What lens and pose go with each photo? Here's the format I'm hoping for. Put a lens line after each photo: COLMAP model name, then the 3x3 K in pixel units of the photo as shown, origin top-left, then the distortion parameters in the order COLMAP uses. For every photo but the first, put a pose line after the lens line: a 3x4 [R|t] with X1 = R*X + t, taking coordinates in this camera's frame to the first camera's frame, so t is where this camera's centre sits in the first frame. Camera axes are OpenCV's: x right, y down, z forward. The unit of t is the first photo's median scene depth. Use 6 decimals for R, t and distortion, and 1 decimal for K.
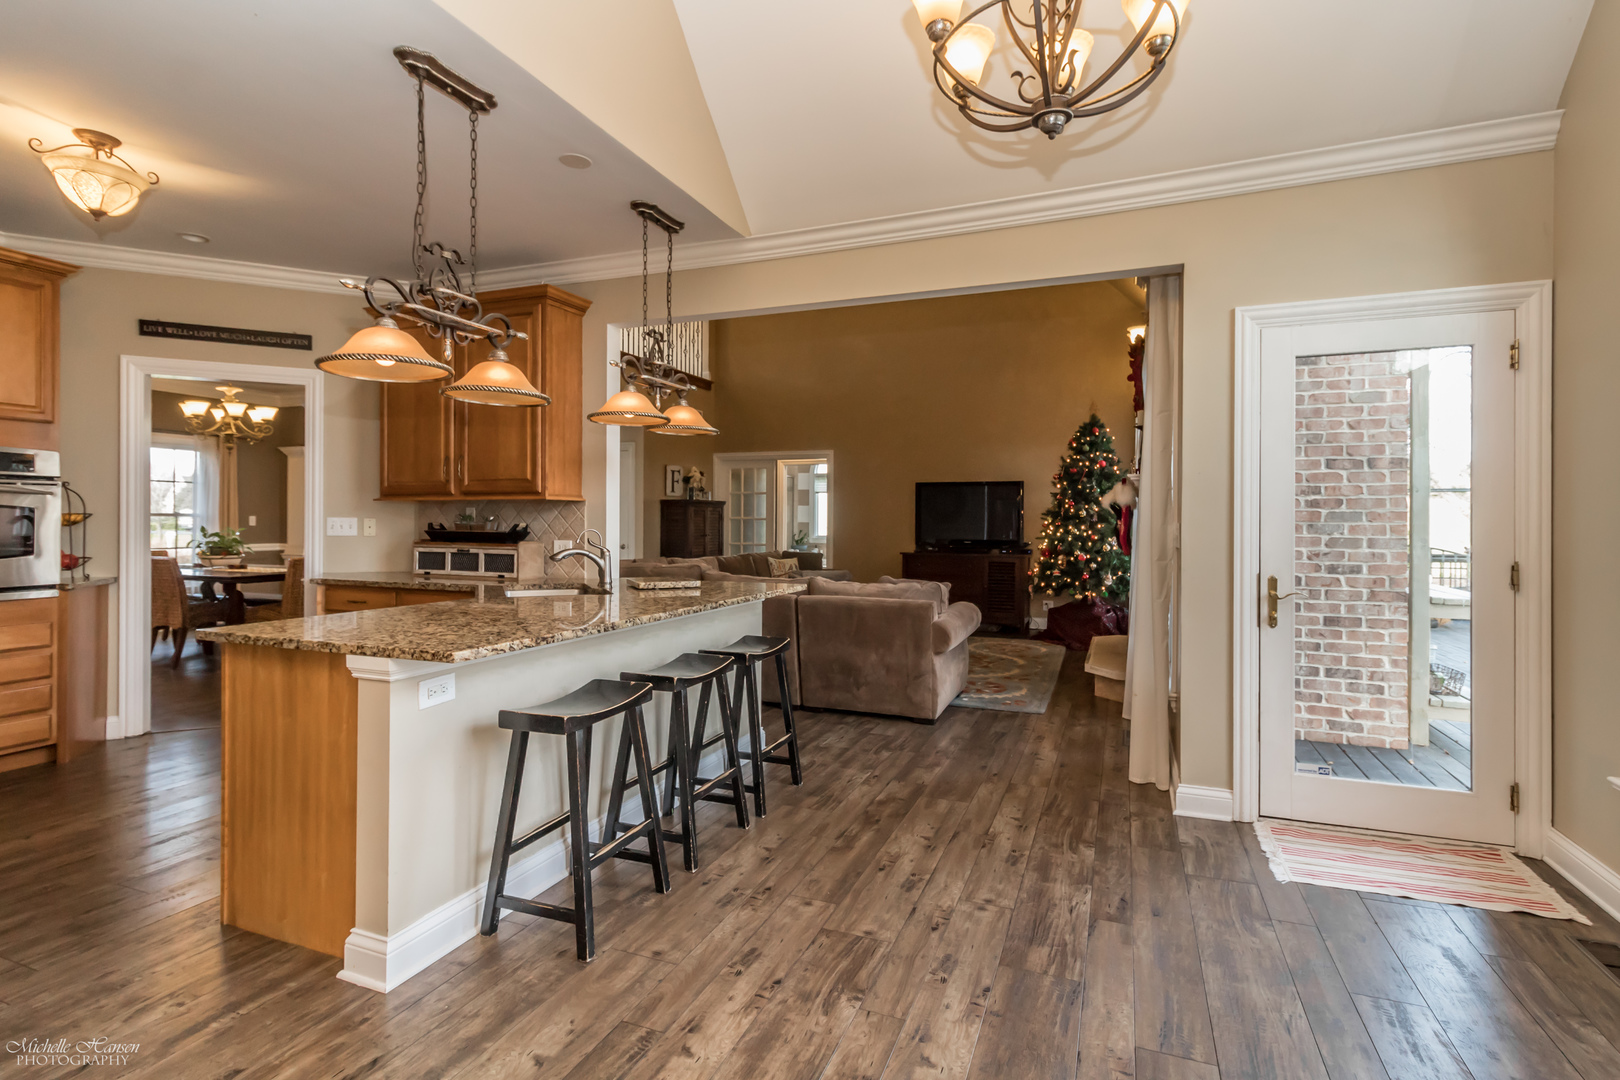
lens RADIAL K [[752.8, 0, 818.0], [0, 752.8, 523.9], [0, 0, 1]] dist [0.001616, -0.000108]
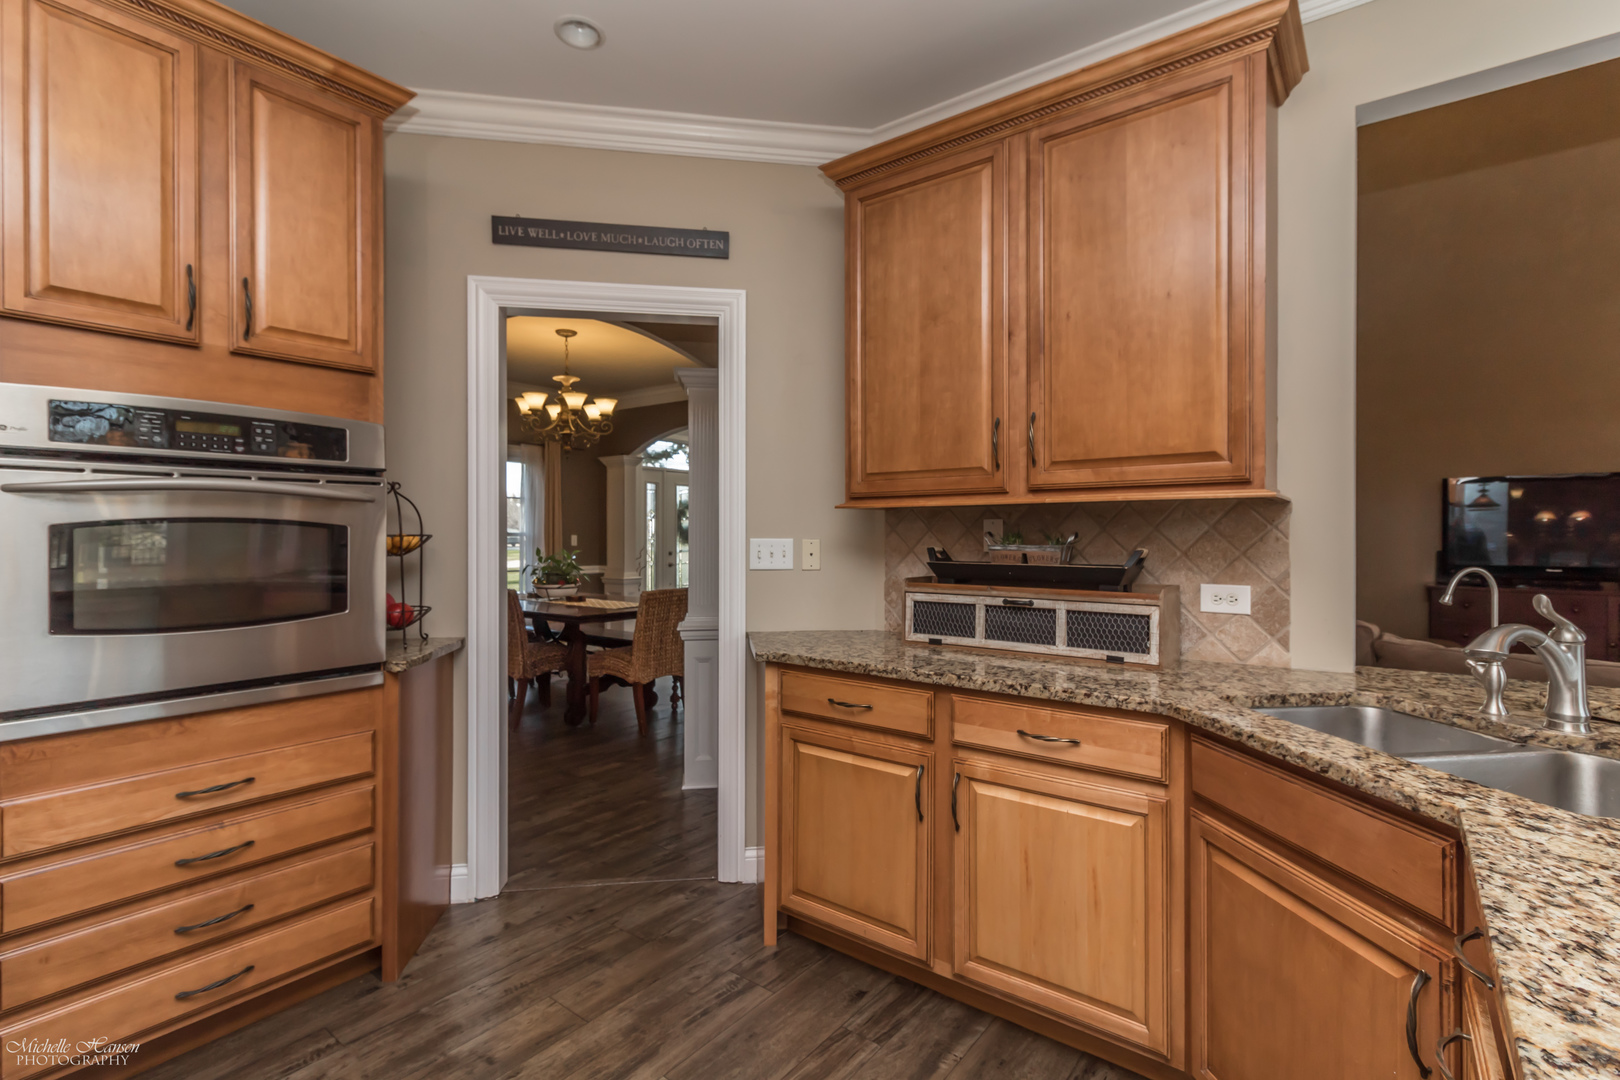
lens RADIAL K [[739.6, 0, 810.0], [0, 739.6, 540.0], [0, 0, 1]] dist [0.001340, 0.000186]
pose [[0.958382, -0.003290, -0.285470, -0.457754], [0.003623, 0.999993, 0.000637, -0.007767], [0.285466, -0.001645, 0.958387, 0.472061]]
